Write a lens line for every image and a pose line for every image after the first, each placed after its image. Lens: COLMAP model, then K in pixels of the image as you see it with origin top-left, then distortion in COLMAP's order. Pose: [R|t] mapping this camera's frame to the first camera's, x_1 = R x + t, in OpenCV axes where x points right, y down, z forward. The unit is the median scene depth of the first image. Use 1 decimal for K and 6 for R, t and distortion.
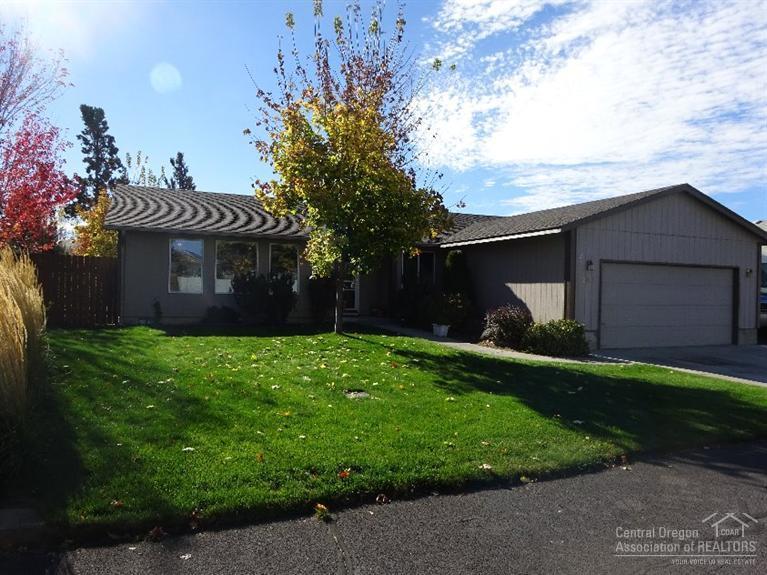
lens RADIAL K [[566.6, 0, 383.5], [0, 566.6, 287.5], [0, 0, 1]] dist [0.004334, -0.005604]
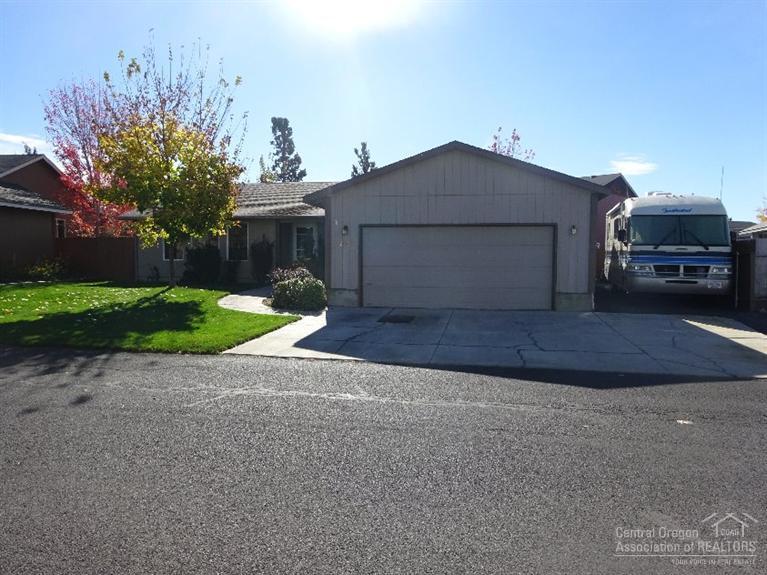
lens RADIAL K [[566.6, 0, 383.5], [0, 566.6, 287.5], [0, 0, 1]] dist [0.004334, -0.005604]
pose [[0.829834, 0.012946, -0.557860, 0.893654], [0.016472, 0.998727, 0.047678, 0.017268], [0.557767, -0.048754, 0.828564, 0.106433]]
